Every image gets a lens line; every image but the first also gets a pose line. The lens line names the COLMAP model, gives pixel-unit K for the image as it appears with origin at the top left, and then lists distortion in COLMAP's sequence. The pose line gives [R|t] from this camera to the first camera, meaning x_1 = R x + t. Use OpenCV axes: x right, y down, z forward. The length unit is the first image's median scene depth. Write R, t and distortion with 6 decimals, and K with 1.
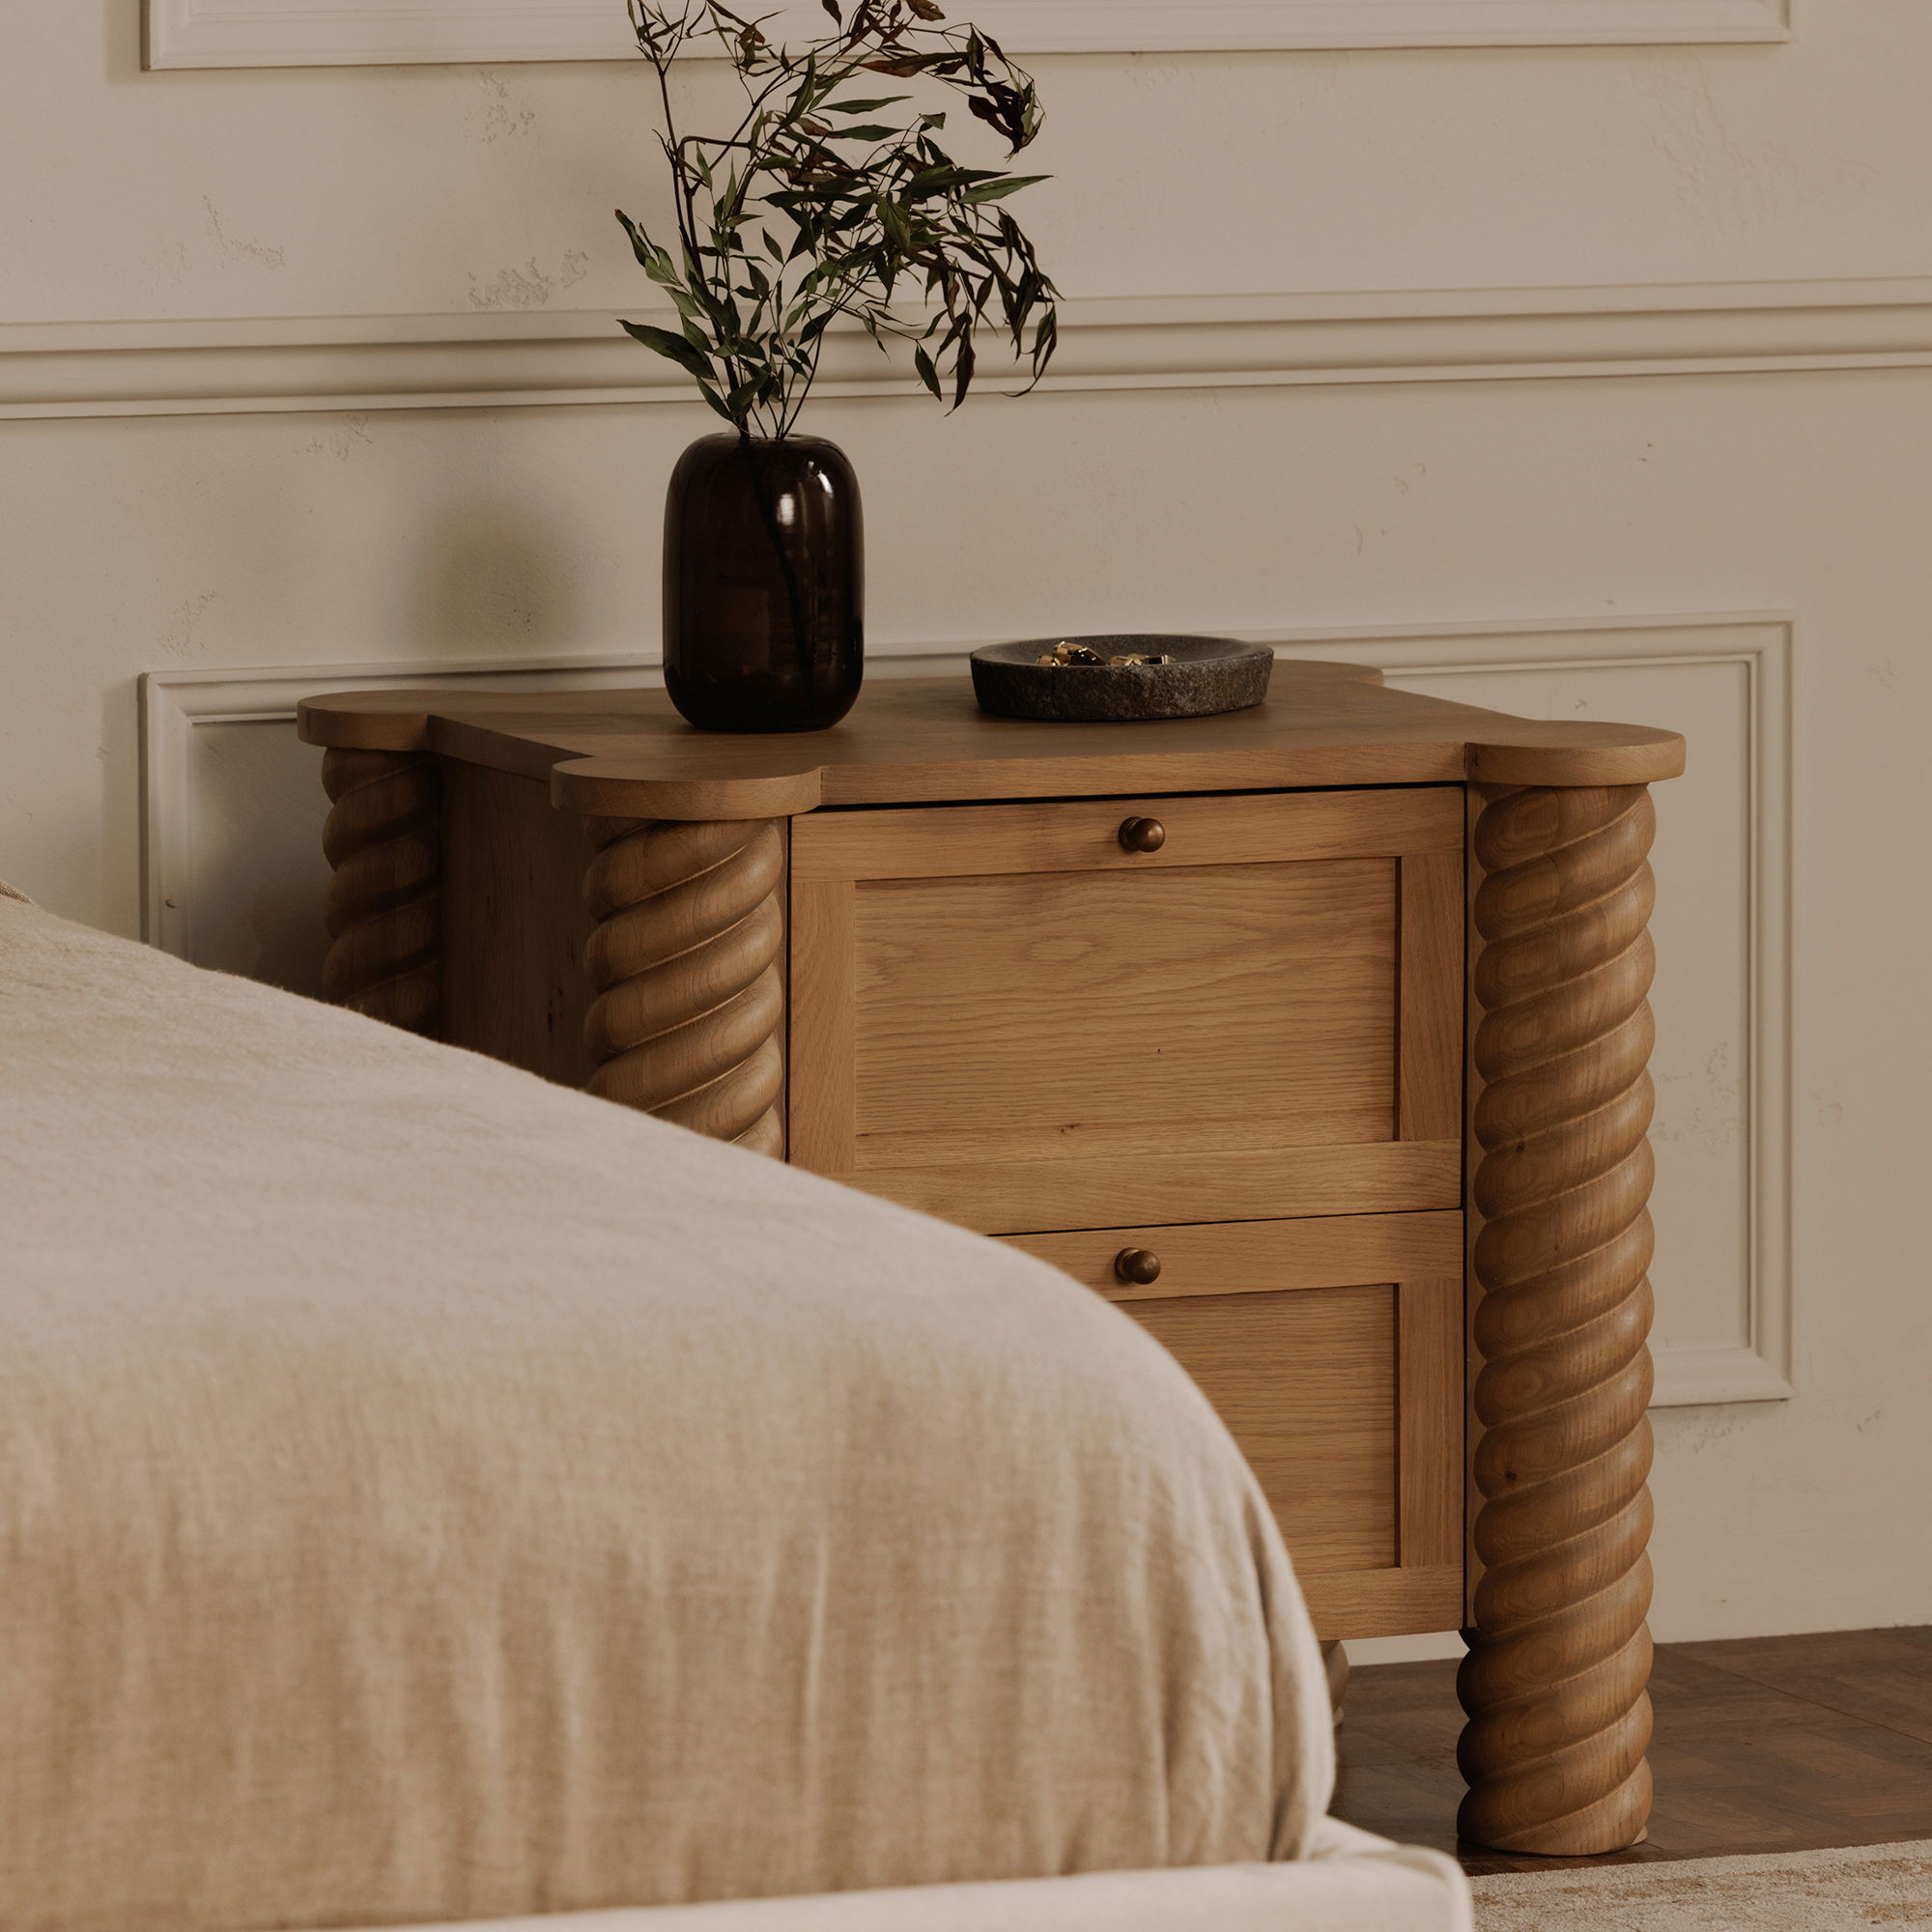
lens RADIAL K [[11839.3, 0, 963.9], [0, 11839.3, 962.8], [0, 0, 1]] dist [-0.255882, 0.000000]
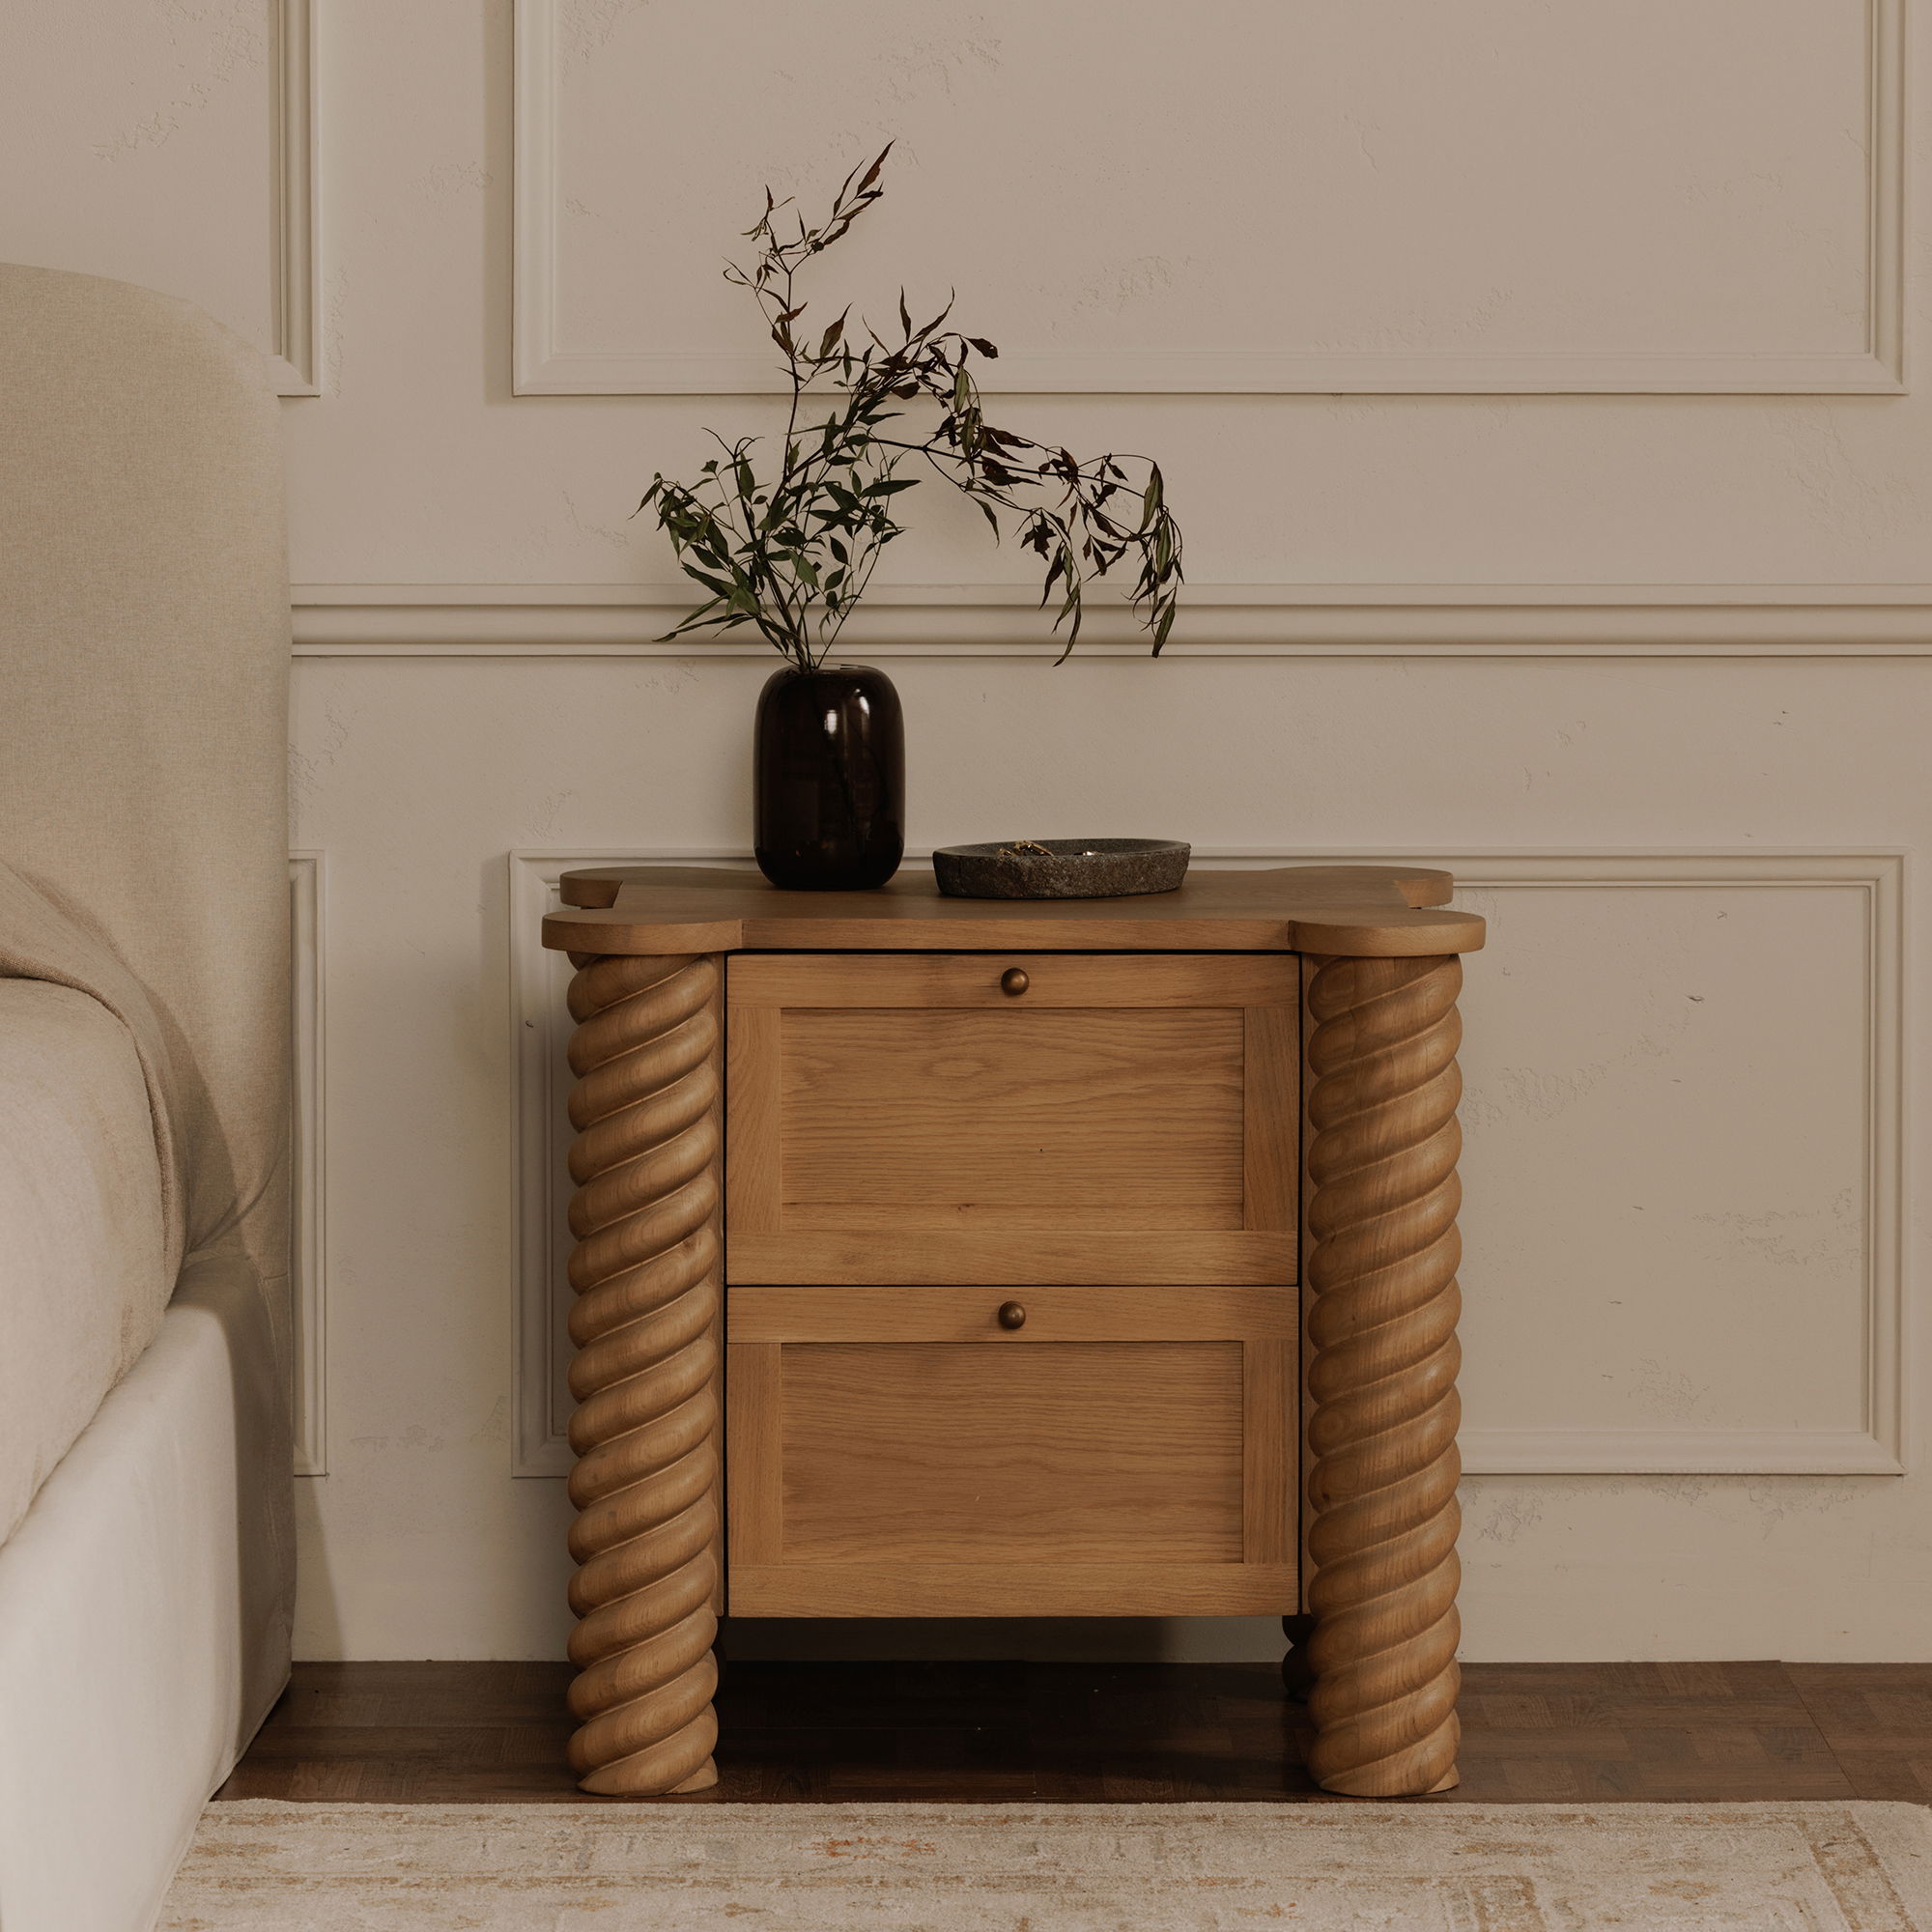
lens RADIAL K [[9408.3, 0, 968.0], [0, 9408.3, 959.0], [0, 0, 1]] dist [-0.482181, 0.000000]
pose [[0.914443, 0.030092, -0.403594, 0.421086], [-0.043635, 0.998750, -0.024400, 0.011906], [0.402355, 0.039924, 0.914613, 0.055374]]
